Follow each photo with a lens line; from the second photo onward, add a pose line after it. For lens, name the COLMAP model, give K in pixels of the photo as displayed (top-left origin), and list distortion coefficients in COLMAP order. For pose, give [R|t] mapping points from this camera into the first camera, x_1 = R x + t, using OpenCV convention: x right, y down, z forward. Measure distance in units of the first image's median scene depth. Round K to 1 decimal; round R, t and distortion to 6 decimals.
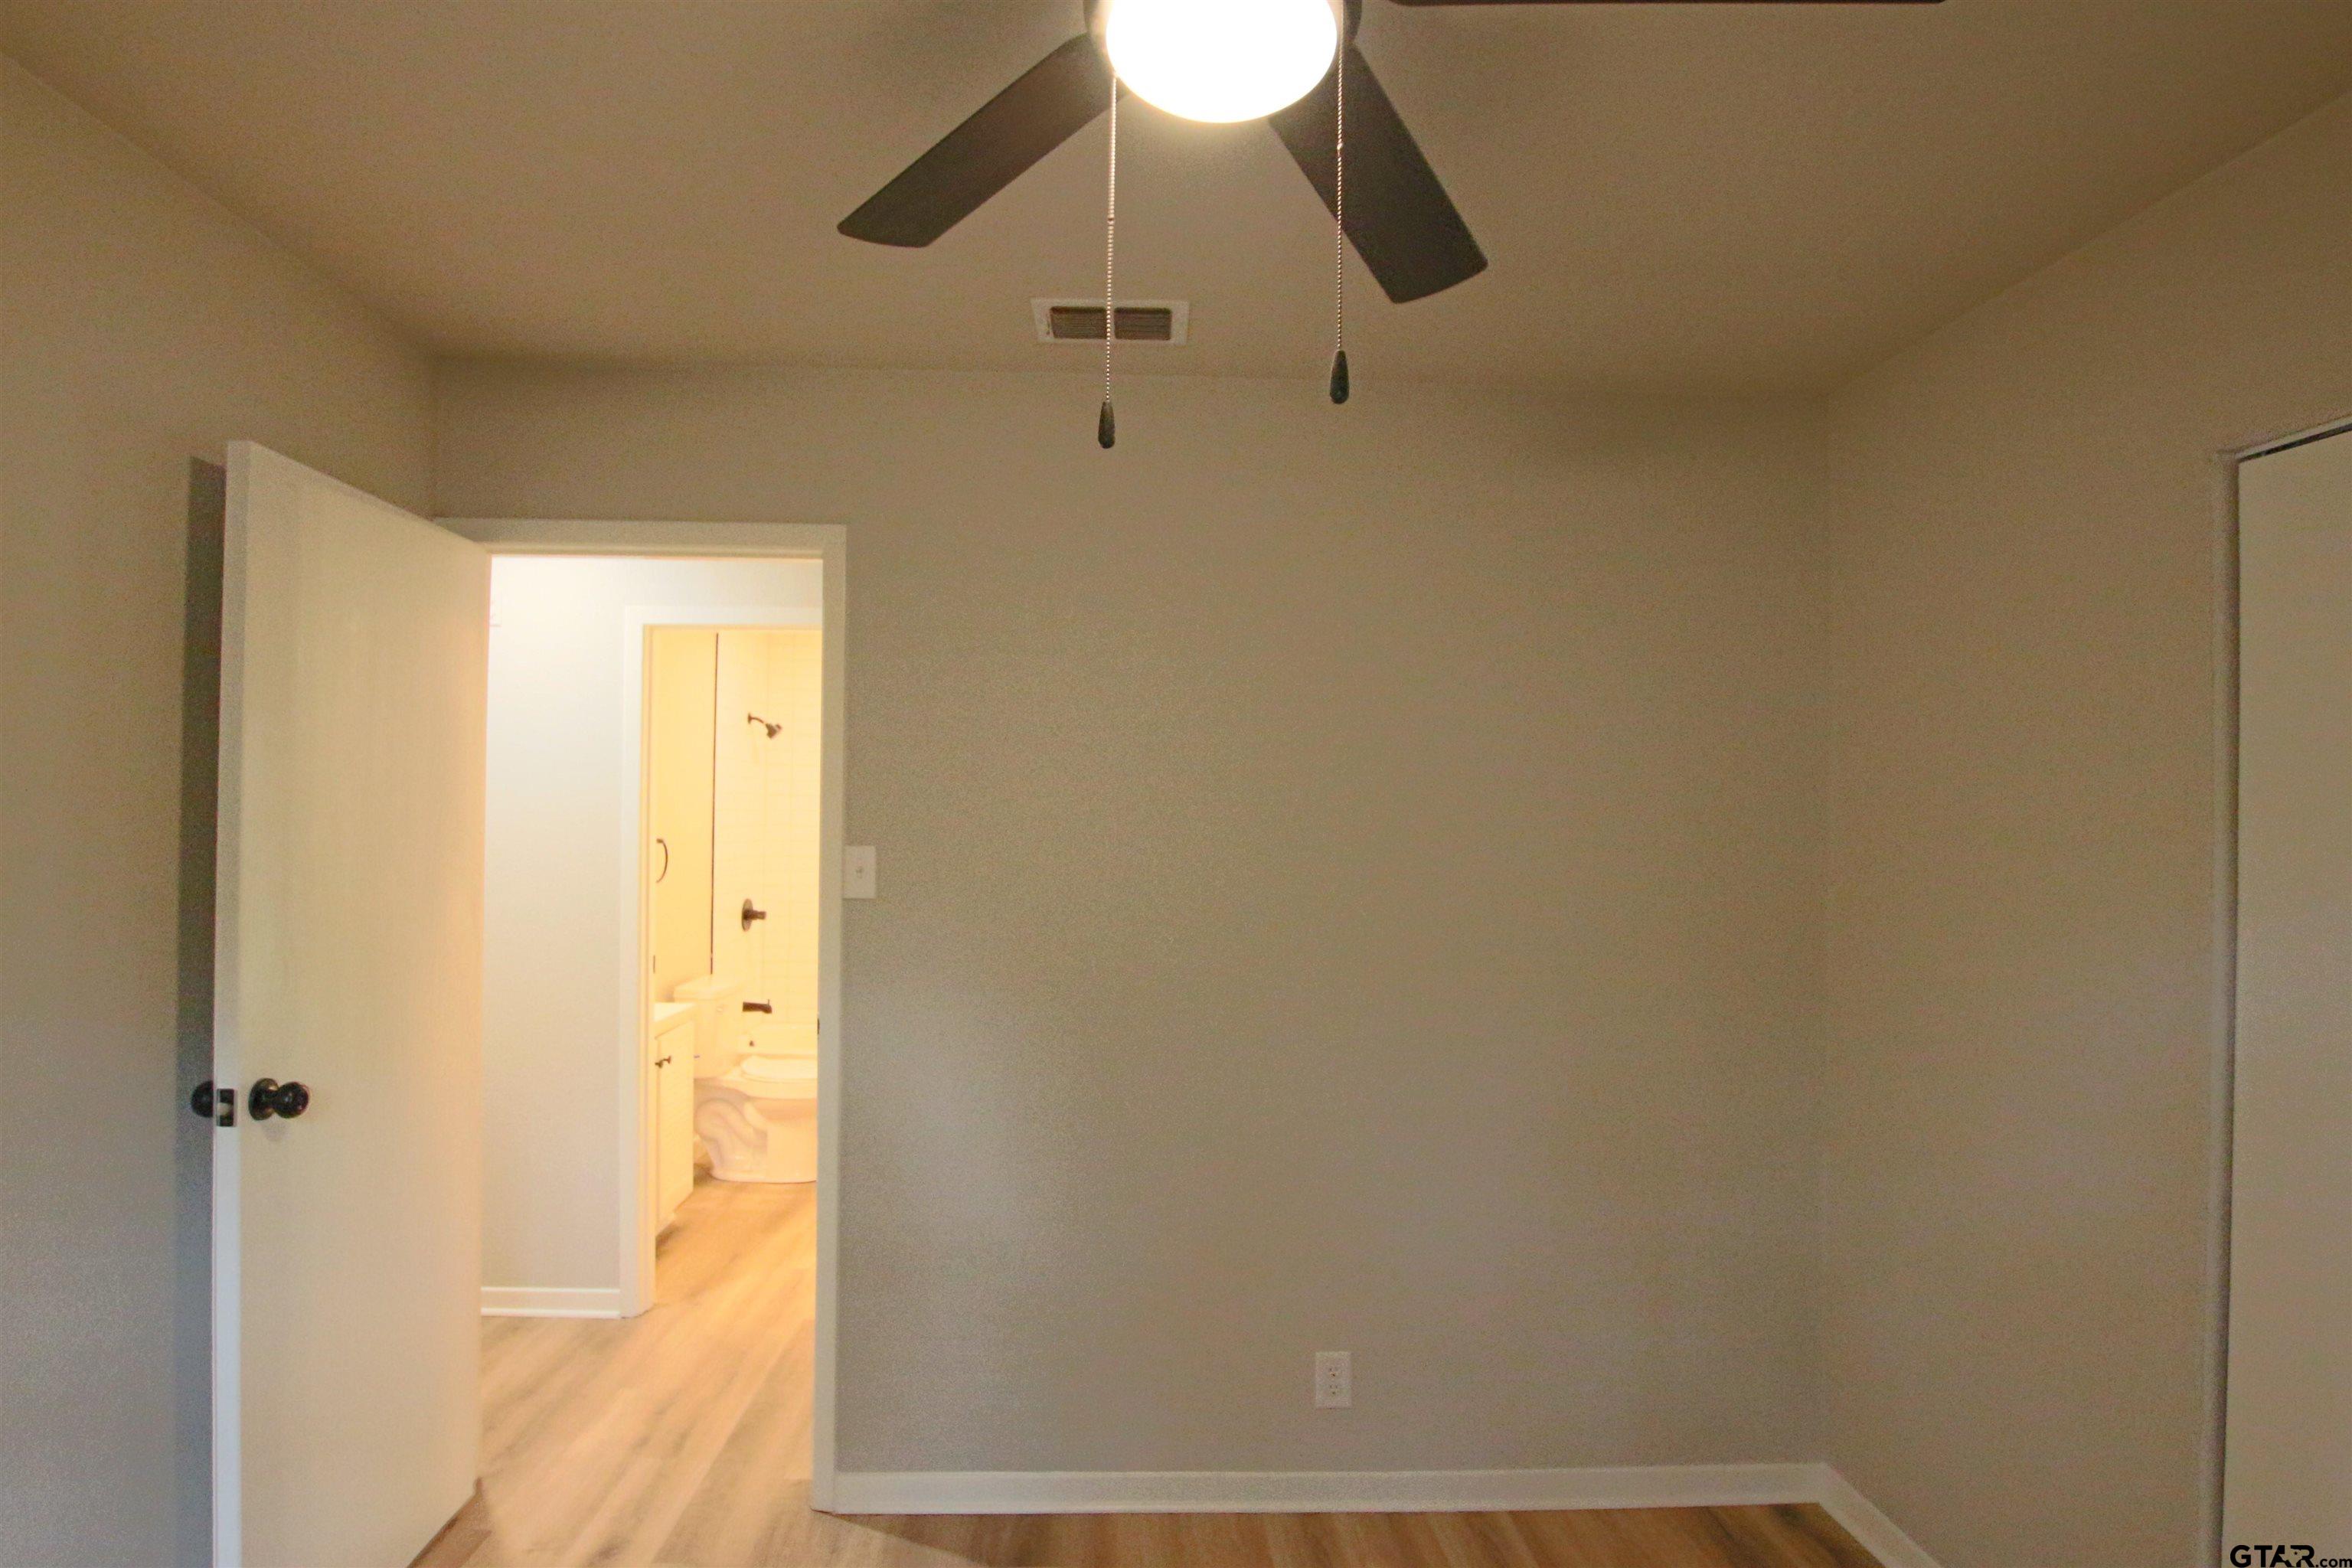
lens RADIAL K [[1263.3, 0, 1161.1], [0, 1263.3, 799.7], [0, 0, 1]] dist [-0.031166, 0.001338]
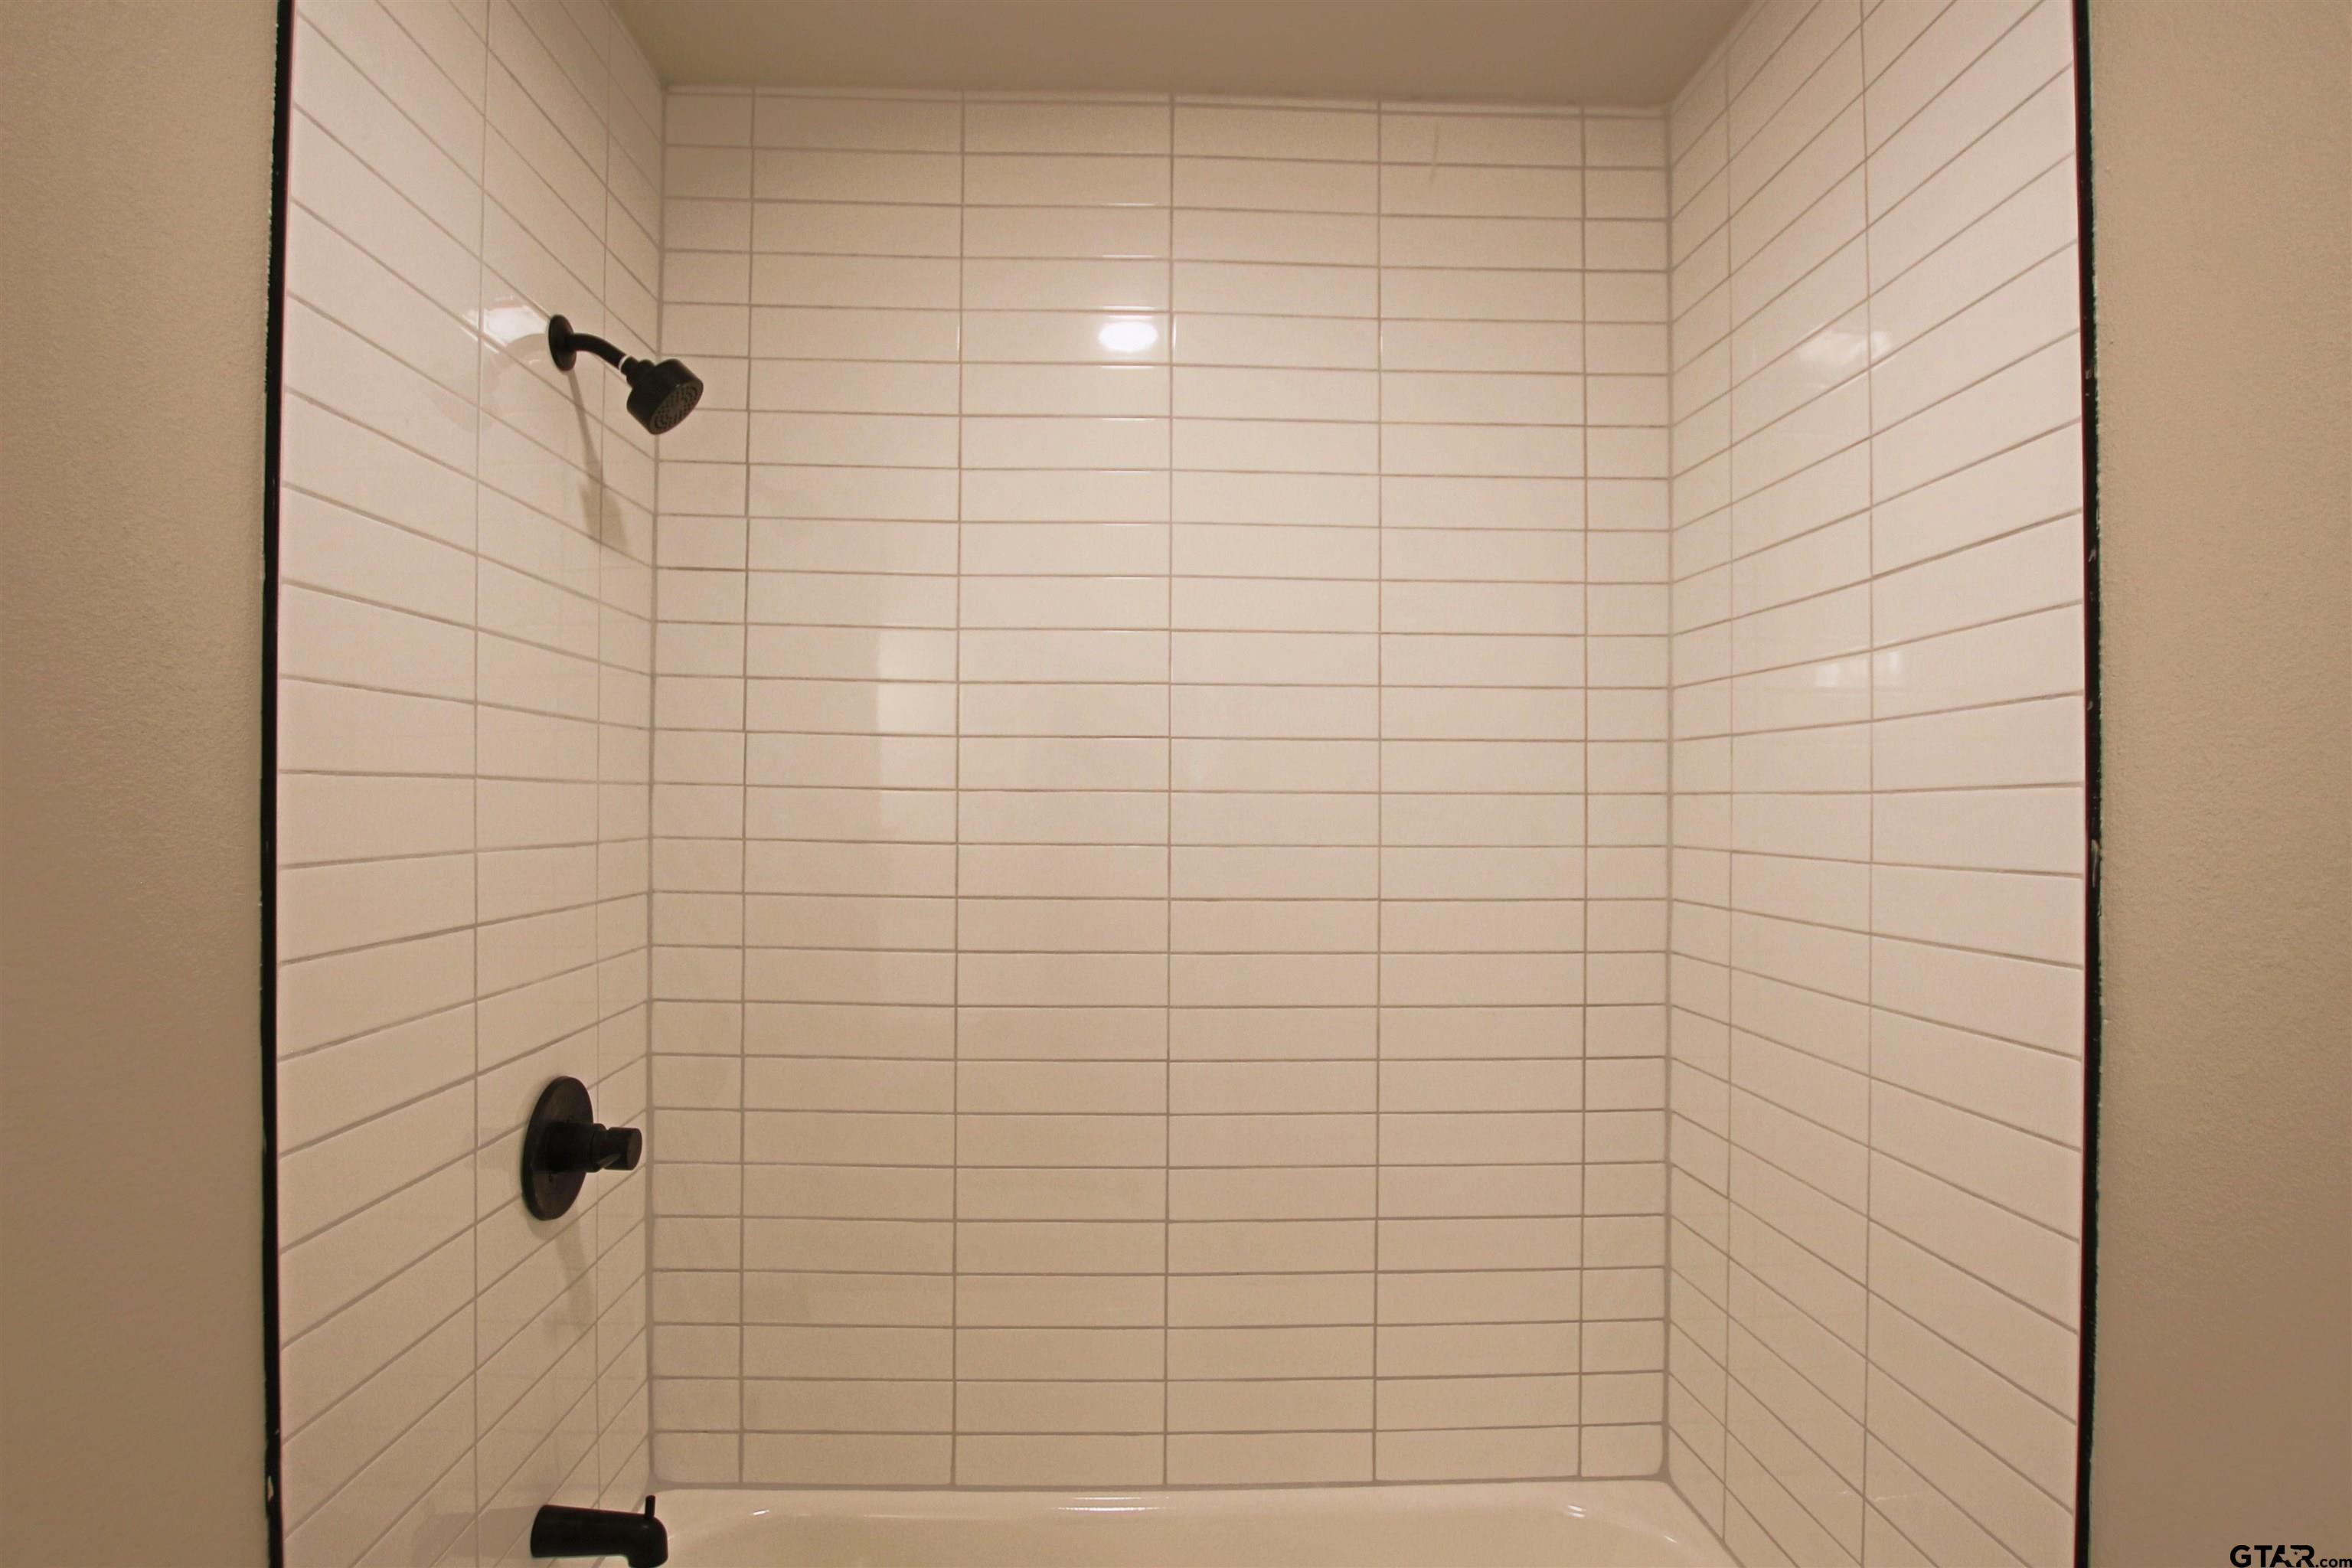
lens RADIAL K [[1263.3, 0, 1161.1], [0, 1263.3, 799.7], [0, 0, 1]] dist [-0.031166, 0.001338]
pose [[0.999876, -0.007559, -0.013787, -0.208347], [0.007651, 0.999948, 0.006669, 0.022330], [0.013736, -0.006773, 0.999883, 0.758408]]
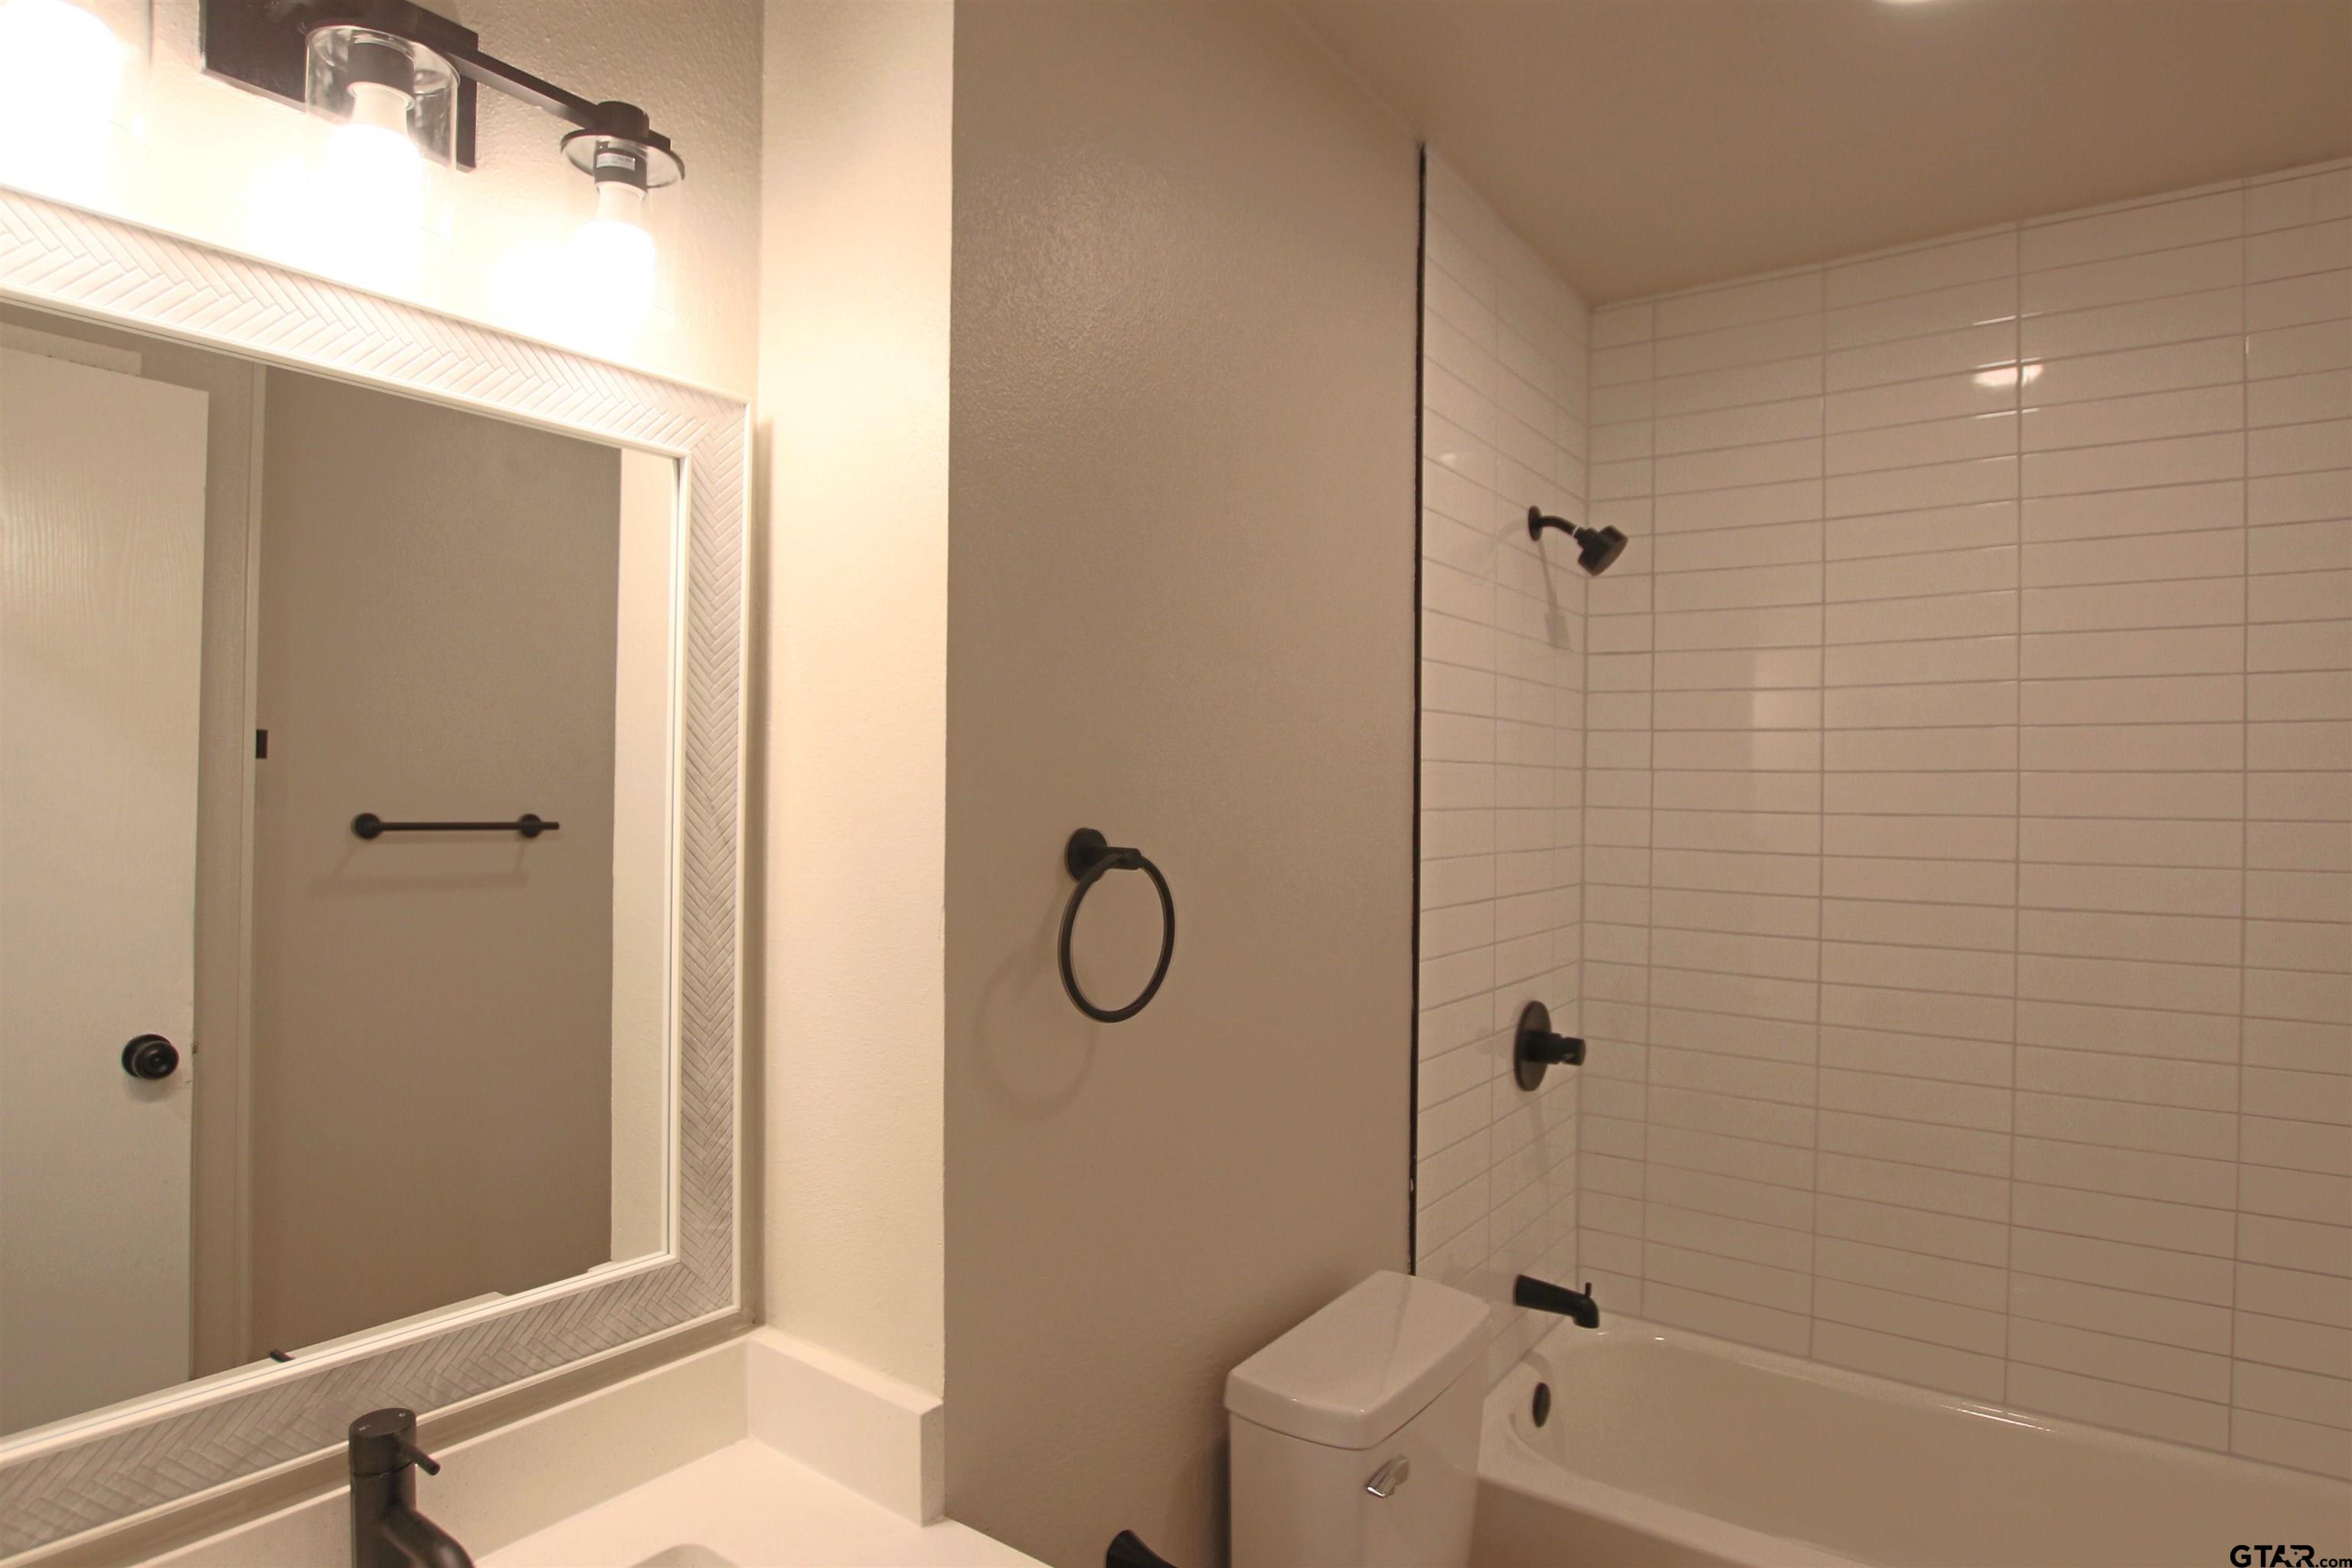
lens RADIAL K [[1263.3, 0, 1161.1], [0, 1263.3, 799.7], [0, 0, 1]] dist [-0.031166, 0.001338]
pose [[0.782739, -0.004571, -0.622333, -0.181936], [0.006788, 0.999976, 0.001193, 0.015672], [0.622313, -0.005158, 0.782752, 0.638449]]
